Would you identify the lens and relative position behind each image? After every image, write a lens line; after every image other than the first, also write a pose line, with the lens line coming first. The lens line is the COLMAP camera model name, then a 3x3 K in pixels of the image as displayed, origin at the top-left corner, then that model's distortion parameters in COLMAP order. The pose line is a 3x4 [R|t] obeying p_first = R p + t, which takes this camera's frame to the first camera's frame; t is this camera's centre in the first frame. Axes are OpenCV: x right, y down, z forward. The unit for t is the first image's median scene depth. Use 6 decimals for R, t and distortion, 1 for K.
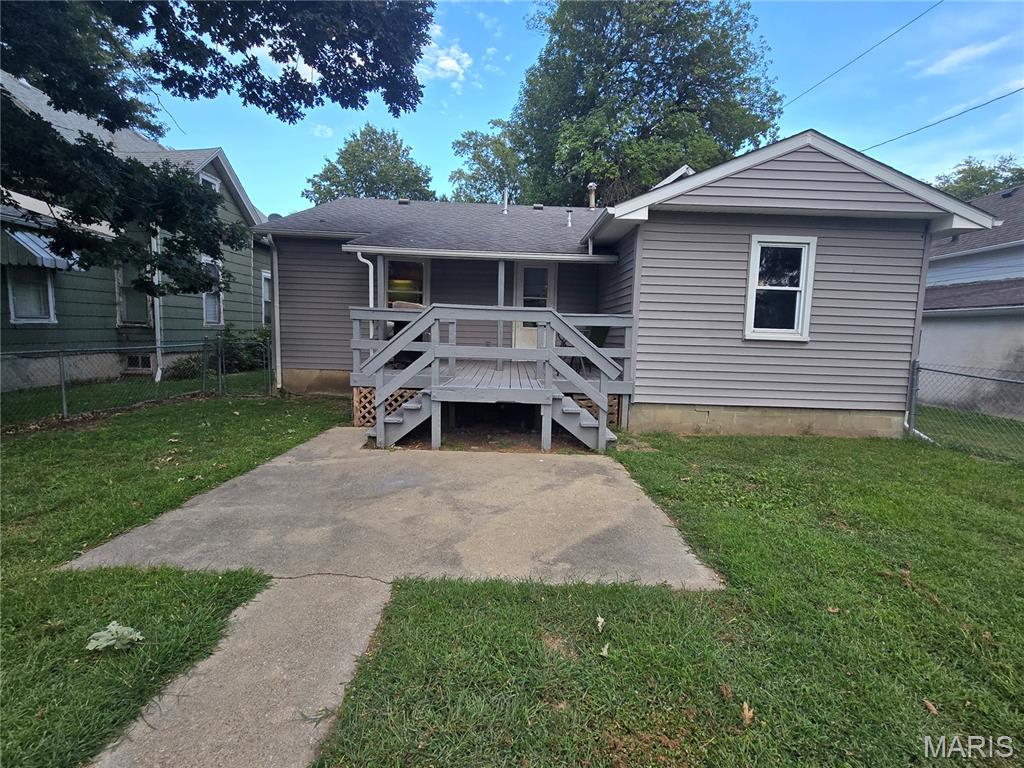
lens RADIAL K [[417.8, 0, 516.6], [0, 417.8, 380.2], [0, 0, 1]] dist [-0.000940, -0.000477]
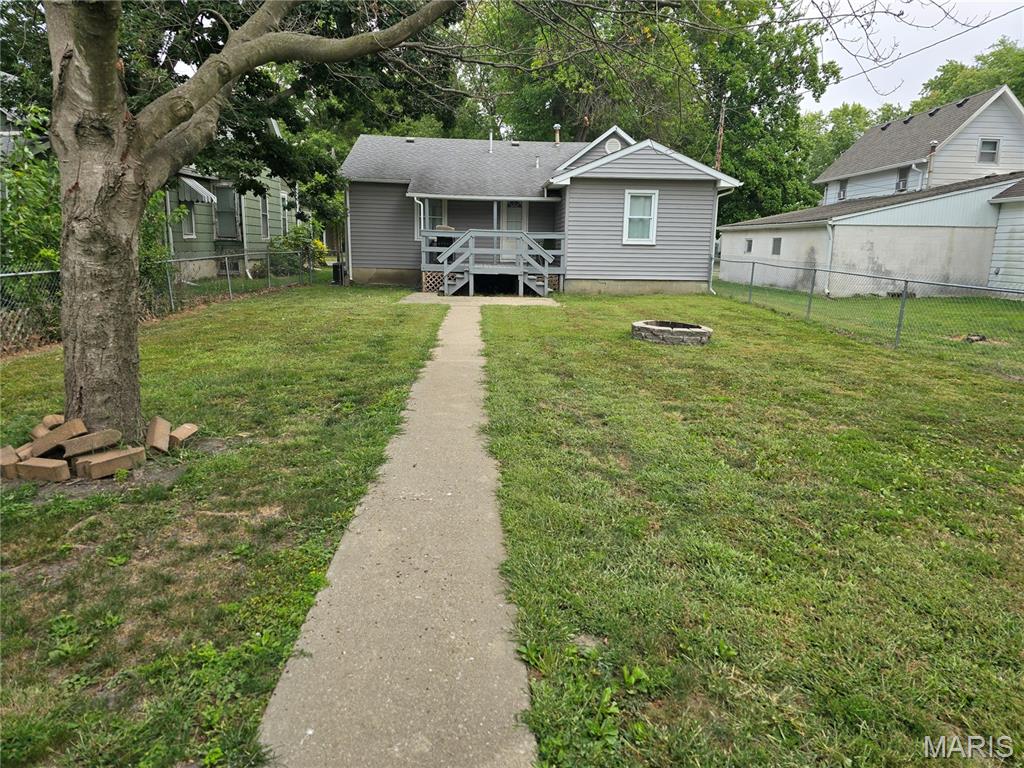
lens RADIAL K [[679.9, 0, 512.0], [0, 679.9, 384.0], [0, 0, 1]] dist [0.104879, -0.000756]
pose [[0.999030, -0.019749, 0.039358, -0.106321], [0.016564, 0.996683, 0.079683, 0.285831], [-0.040801, -0.078953, 0.996043, -2.193768]]
